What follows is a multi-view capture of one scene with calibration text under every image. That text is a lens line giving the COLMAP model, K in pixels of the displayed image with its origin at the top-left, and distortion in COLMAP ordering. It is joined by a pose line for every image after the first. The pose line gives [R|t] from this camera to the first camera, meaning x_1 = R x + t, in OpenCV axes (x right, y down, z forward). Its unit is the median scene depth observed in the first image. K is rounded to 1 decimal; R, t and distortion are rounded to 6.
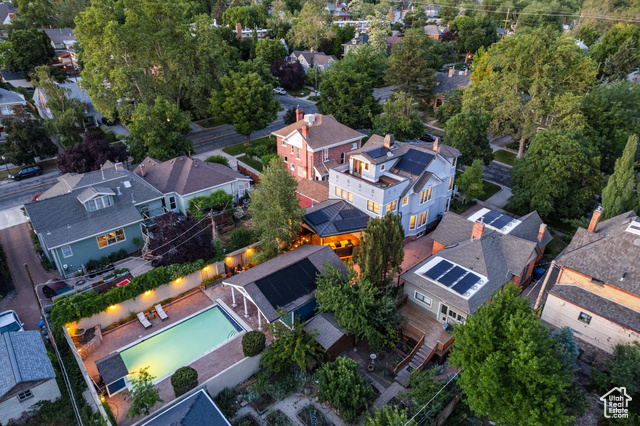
lens RADIAL K [[411.3, 0, 320.0], [0, 411.3, 213.0], [0, 0, 1]] dist [-0.080453, 0.070580]
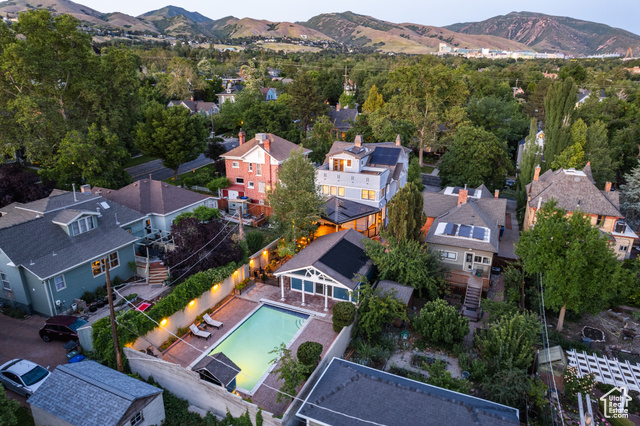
lens RADIAL K [[411.3, 0, 320.0], [0, 411.3, 213.0], [0, 0, 1]] dist [-0.080453, 0.070580]
pose [[0.915543, -0.125150, 0.382254, -0.398943], [0.182368, 0.976223, -0.117176, 0.133046], [-0.358500, 0.176990, 0.916598, 0.052508]]
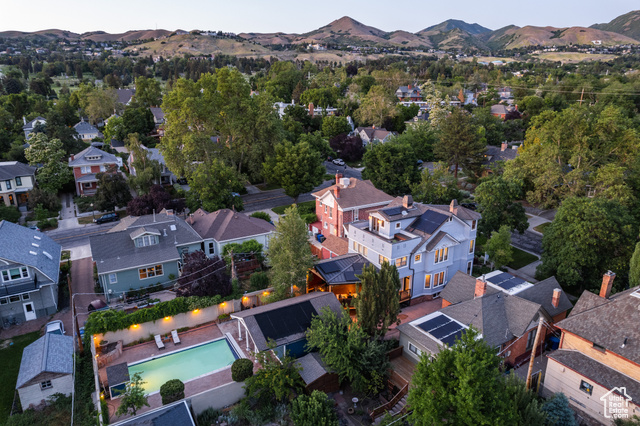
lens RADIAL K [[414.2, 0, 320.0], [0, 414.2, 213.0], [0, 0, 1]] dist [-0.077101, 0.065350]
pose [[0.980010, 0.047624, -0.193162, 0.162781], [-0.082213, 0.981090, -0.175222, 0.060314], [0.181164, 0.187600, 0.965394, -0.062702]]
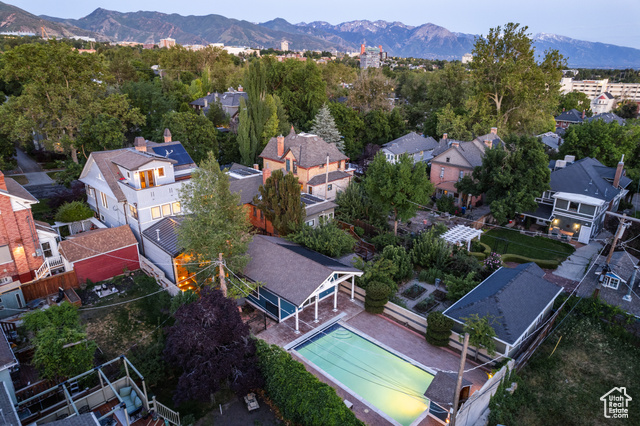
lens RADIAL K [[411.3, 0, 320.0], [0, 411.3, 213.0], [0, 0, 1]] dist [-0.080453, 0.070580]
pose [[-0.048020, -0.347685, 0.936381, -0.744440], [0.443511, 0.832559, 0.331879, -0.180502], [-0.894982, 0.431232, 0.114222, 0.655787]]
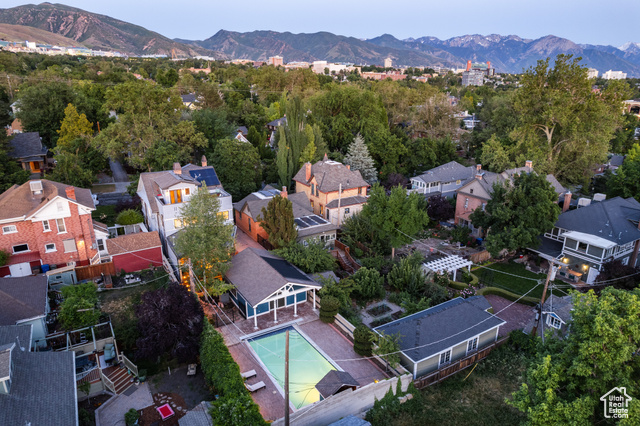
lens RADIAL K [[414.2, 0, 320.0], [0, 414.2, 213.0], [0, 0, 1]] dist [-0.077101, 0.065350]
pose [[0.193936, -0.308517, 0.931239, -0.870861], [0.442355, 0.874780, 0.197689, -0.125744], [-0.875620, 0.373600, 0.306125, 0.386436]]
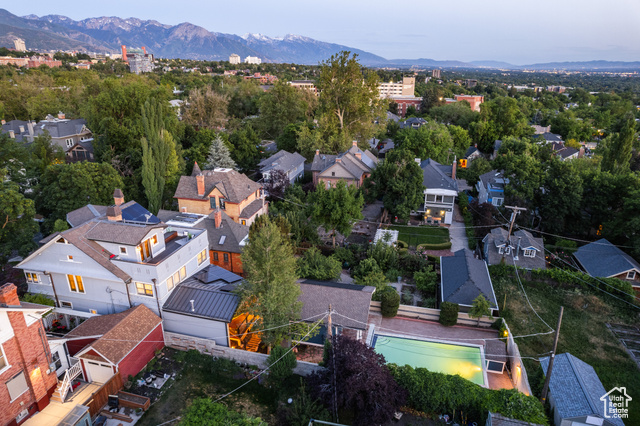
lens RADIAL K [[411.3, 0, 320.0], [0, 411.3, 213.0], [0, 0, 1]] dist [-0.080453, 0.070580]
pose [[-0.551632, -0.292493, 0.781121, -0.682432], [0.367745, 0.755273, 0.542519, -0.473850], [-0.748642, 0.586524, -0.309070, 0.994641]]
